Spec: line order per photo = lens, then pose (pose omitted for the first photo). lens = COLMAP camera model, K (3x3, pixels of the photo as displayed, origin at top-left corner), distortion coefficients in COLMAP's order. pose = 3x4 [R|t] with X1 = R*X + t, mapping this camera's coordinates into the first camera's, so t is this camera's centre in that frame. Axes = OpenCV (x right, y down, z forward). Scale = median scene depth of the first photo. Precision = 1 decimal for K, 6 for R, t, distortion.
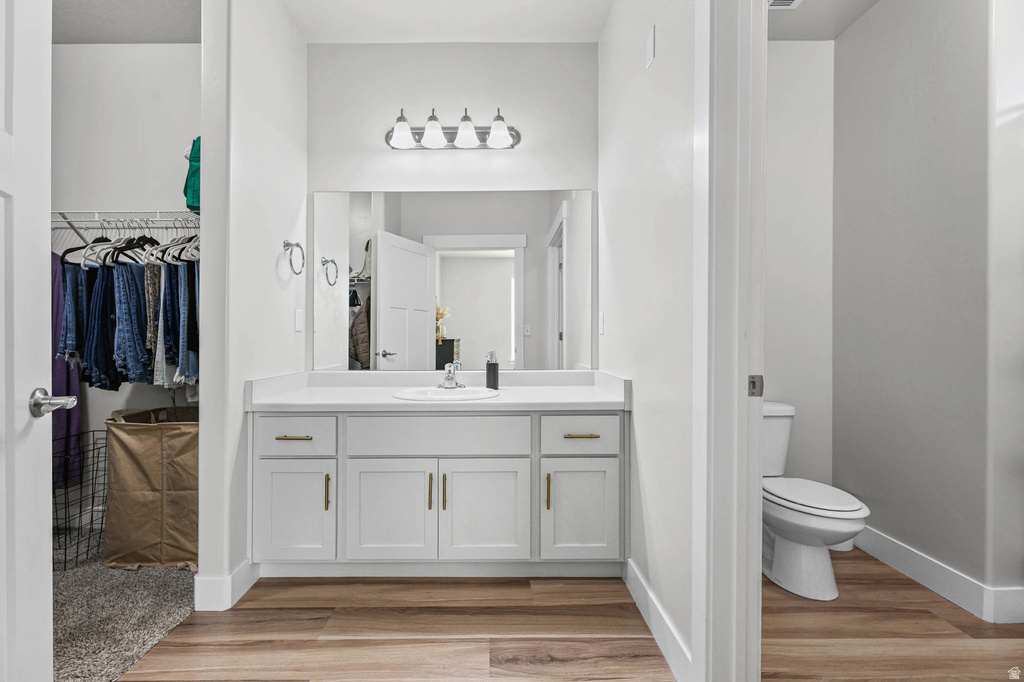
lens RADIAL K [[430.4, 0, 509.1], [0, 430.4, 337.7], [0, 0, 1]] dist [0.002813, -0.000091]
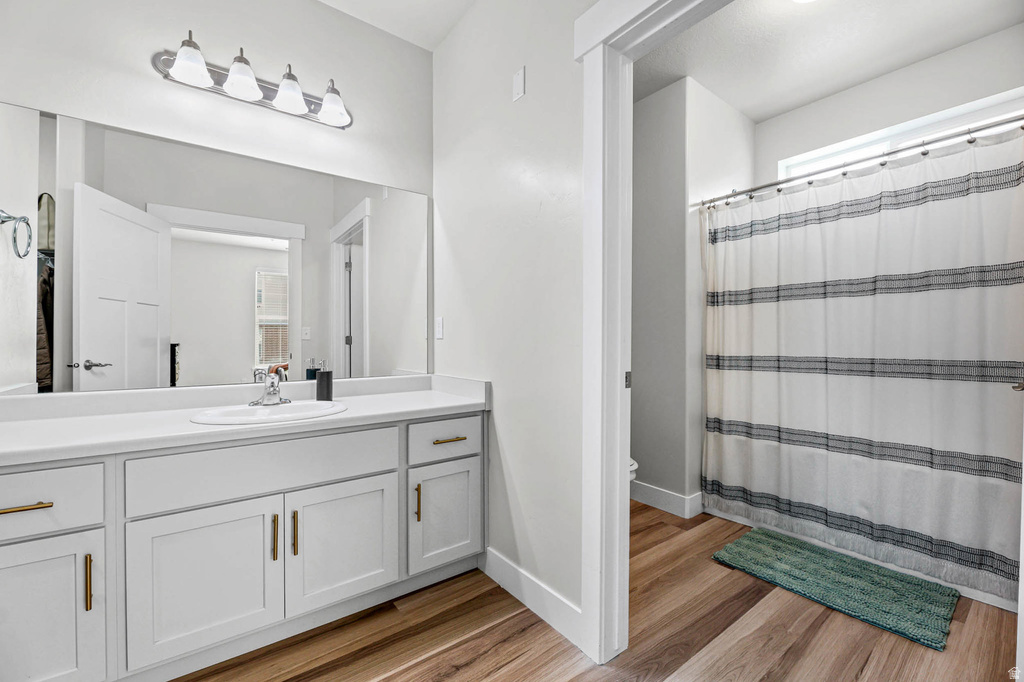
lens RADIAL K [[418.2, 0, 512.0], [0, 418.2, 341.0], [0, 0, 1]] dist [-0.004056, -0.000481]
pose [[0.795721, 0.003075, 0.605655, -0.306061], [-0.002376, 0.999995, -0.001956, -0.001990], [-0.605658, 0.000117, 0.795725, 0.130534]]
